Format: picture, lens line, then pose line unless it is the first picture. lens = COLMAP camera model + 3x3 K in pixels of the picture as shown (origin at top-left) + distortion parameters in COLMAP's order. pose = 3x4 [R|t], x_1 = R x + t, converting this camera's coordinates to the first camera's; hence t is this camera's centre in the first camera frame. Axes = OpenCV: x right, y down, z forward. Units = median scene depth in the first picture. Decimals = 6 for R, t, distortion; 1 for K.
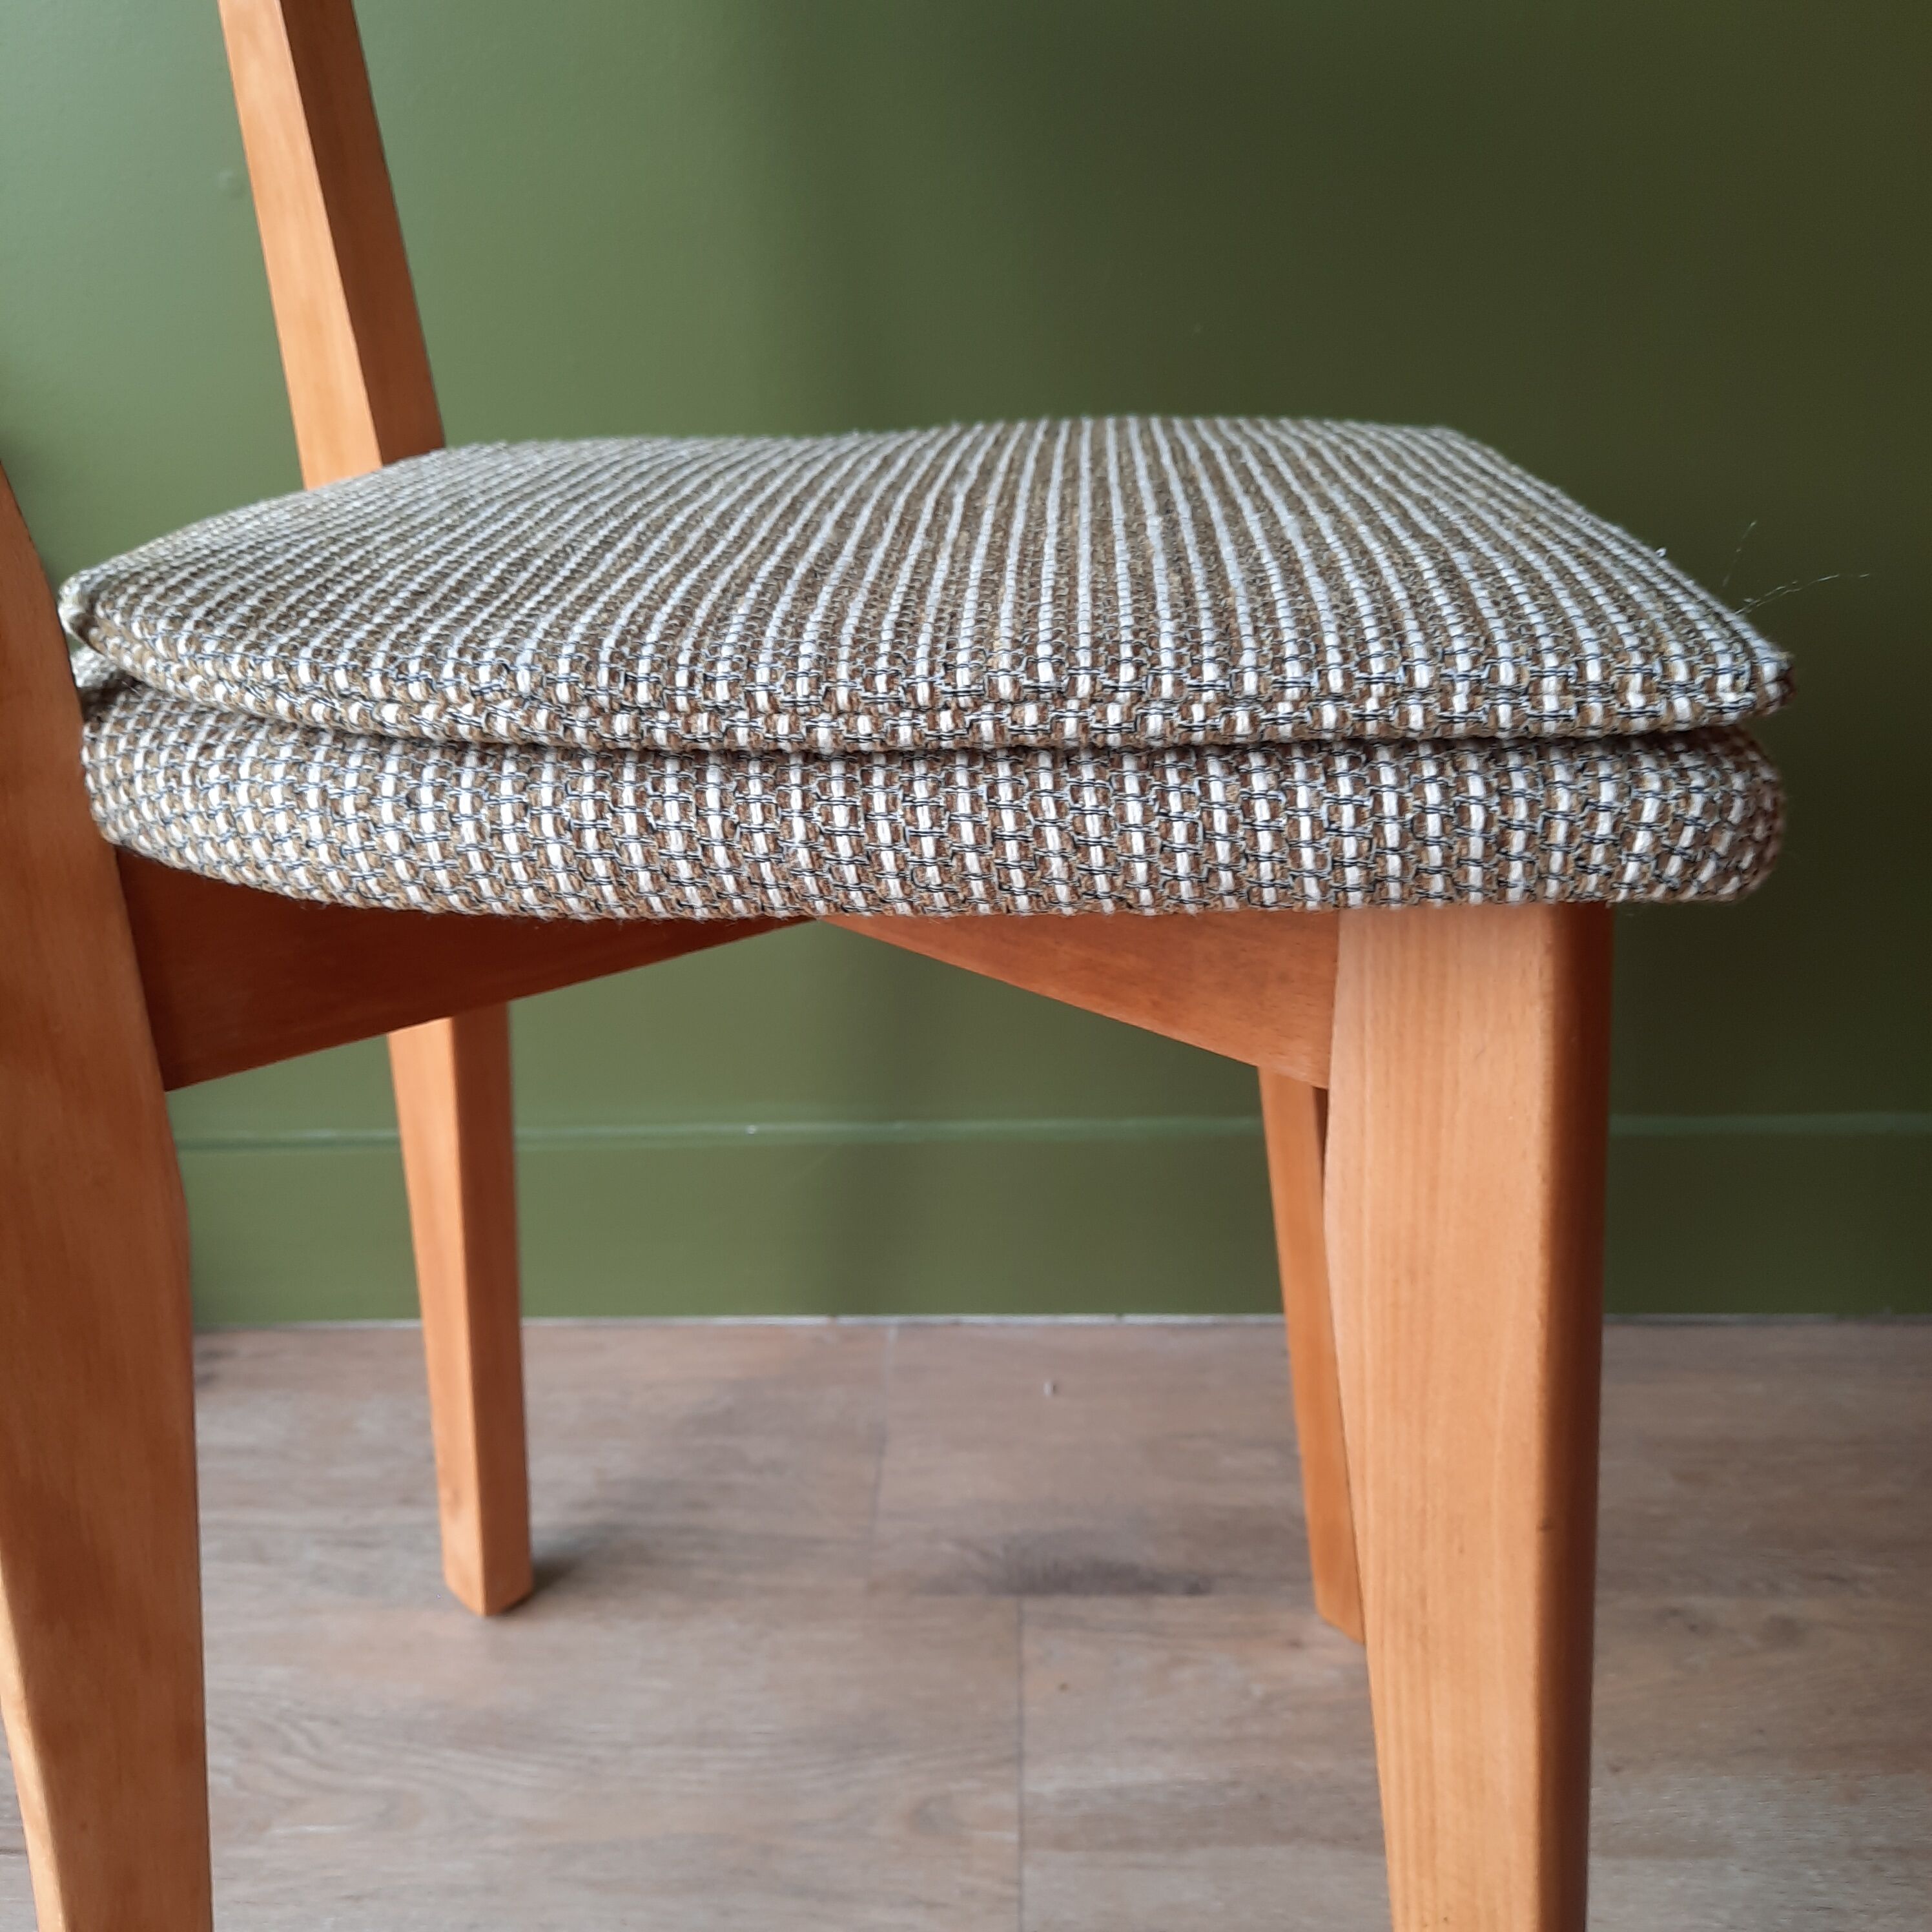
lens RADIAL K [[2120.0, 0, 945.3], [0, 2120.0, 966.0], [0, 0, 1]] dist [0.026973, -0.043005]
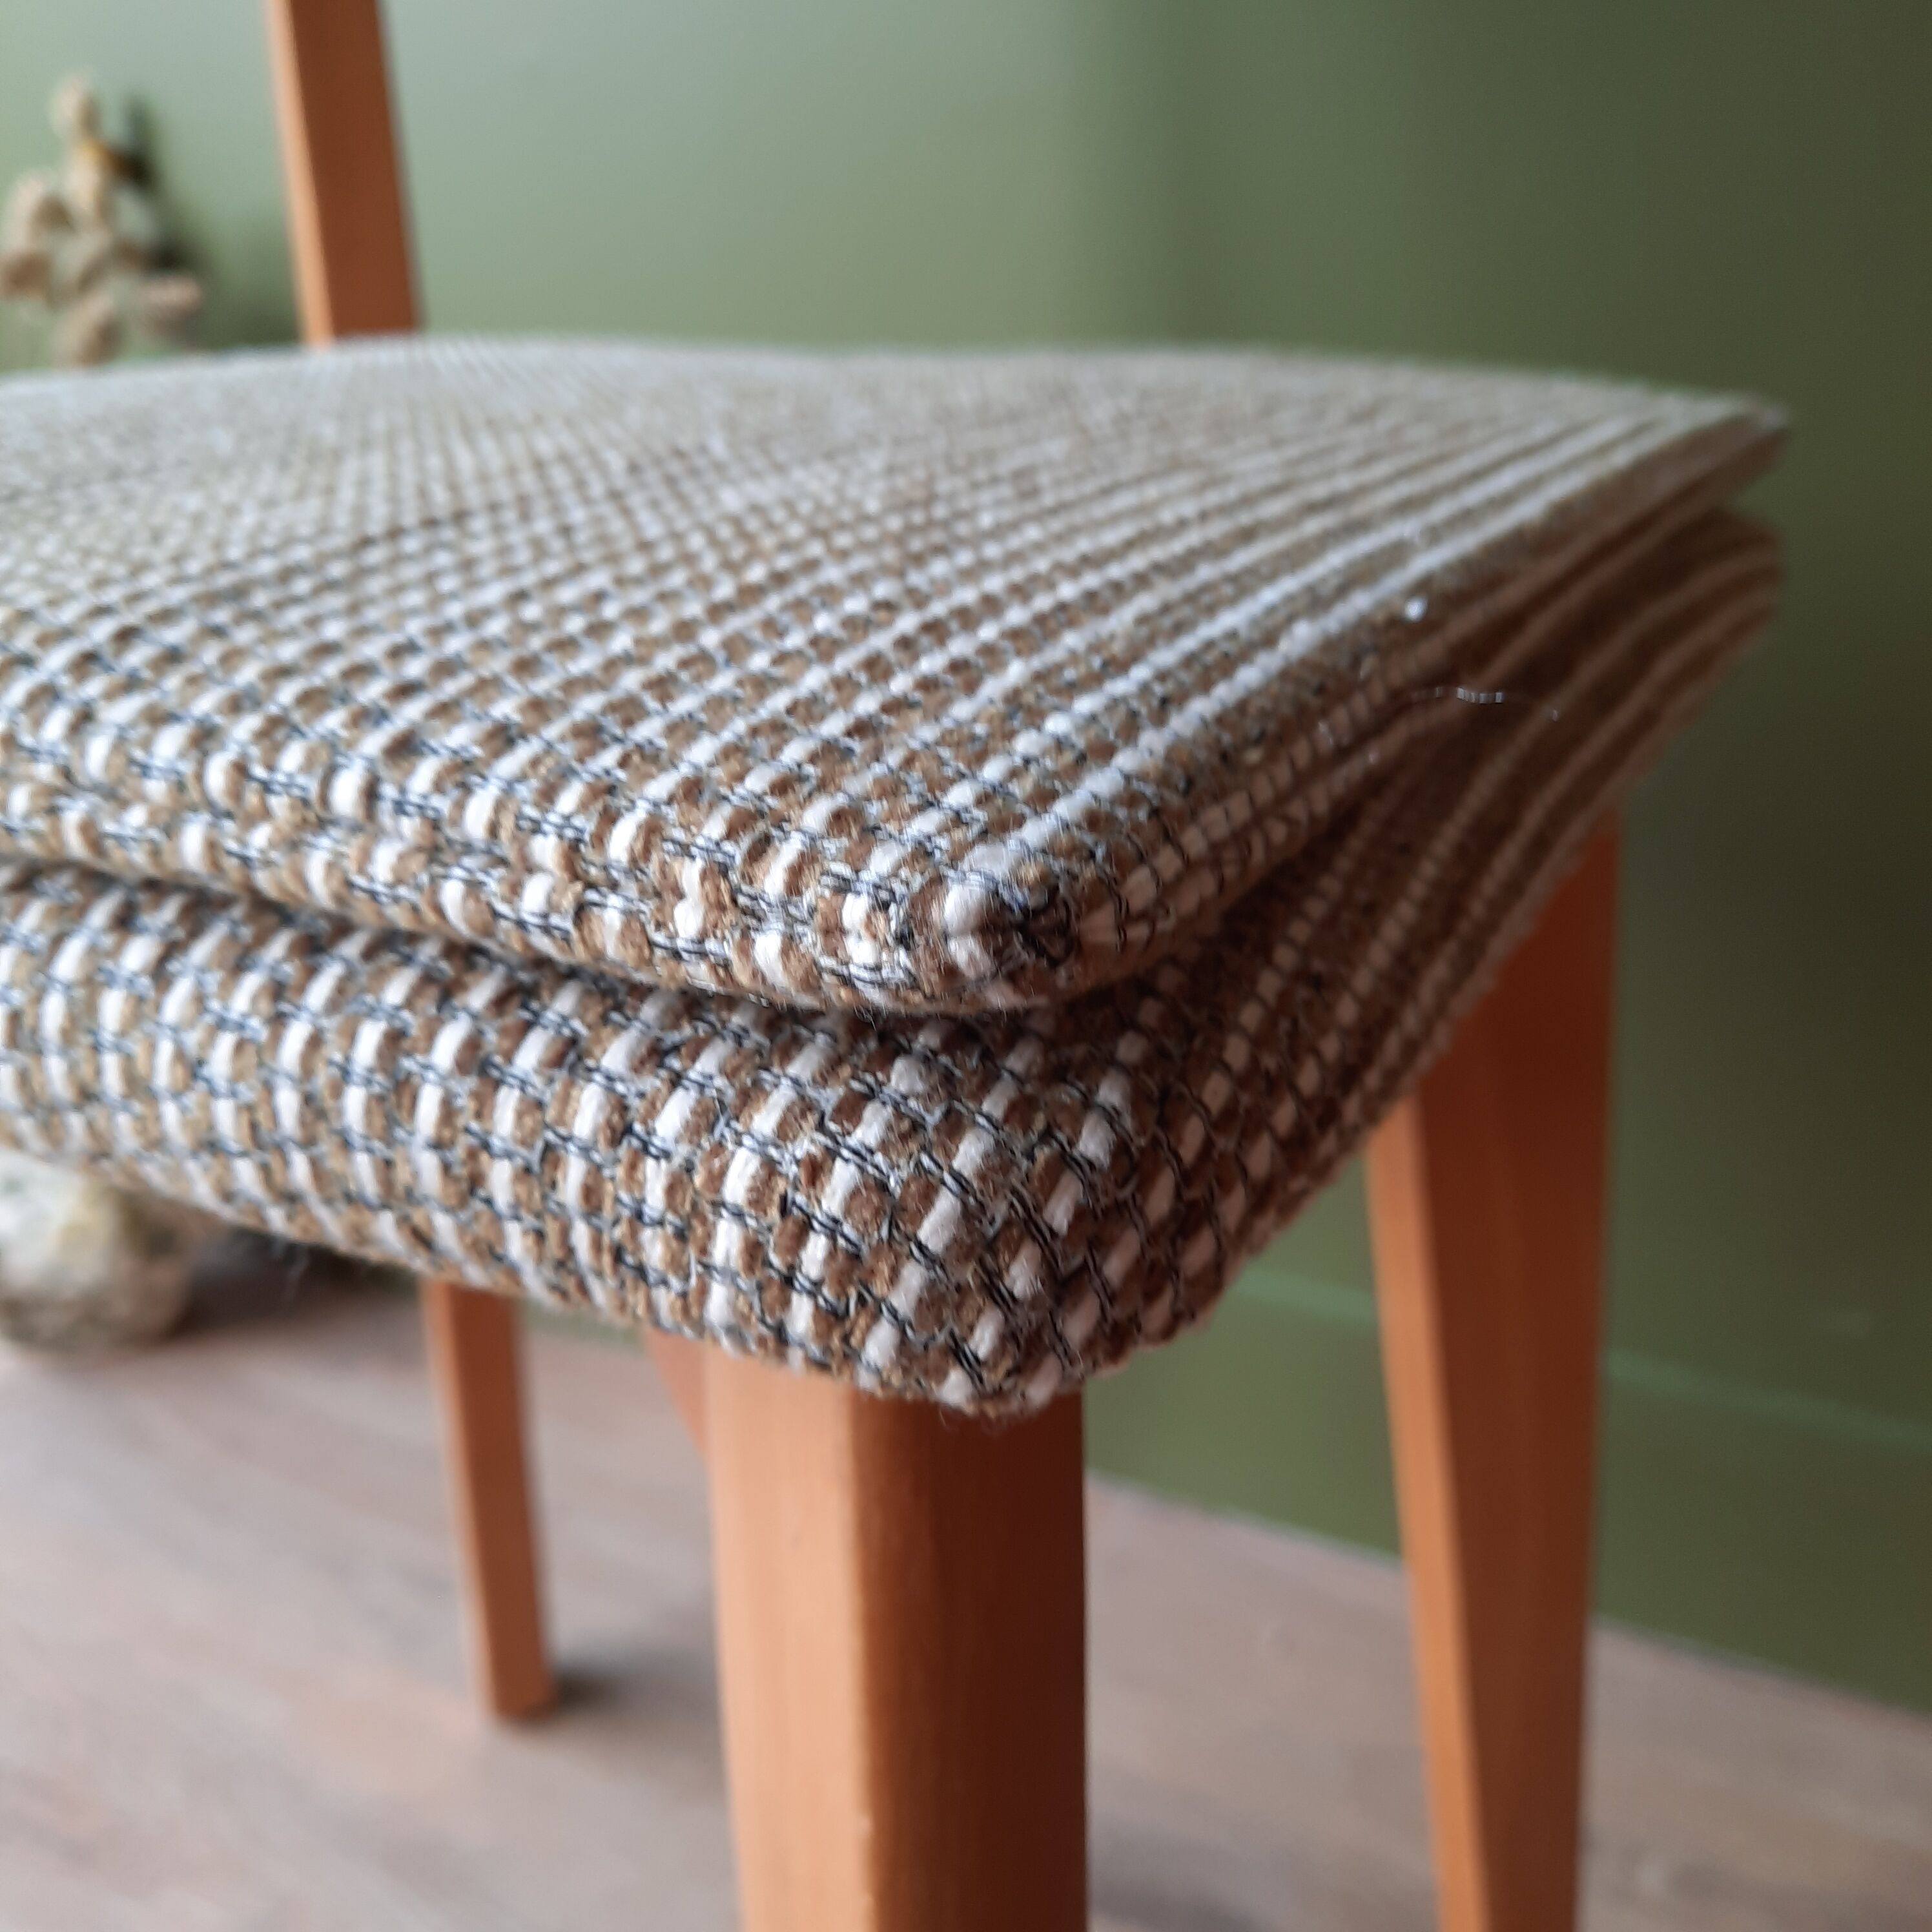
lens RADIAL K [[2109.7, 0, 966.0], [0, 2109.7, 966.0], [0, 0, 1]] dist [0.066445, -0.124307]
pose [[0.918521, 0.171807, -0.356091, 0.514000], [-0.169856, 0.984774, 0.036999, -0.137871], [0.357026, 0.026499, 0.933719, 0.614461]]
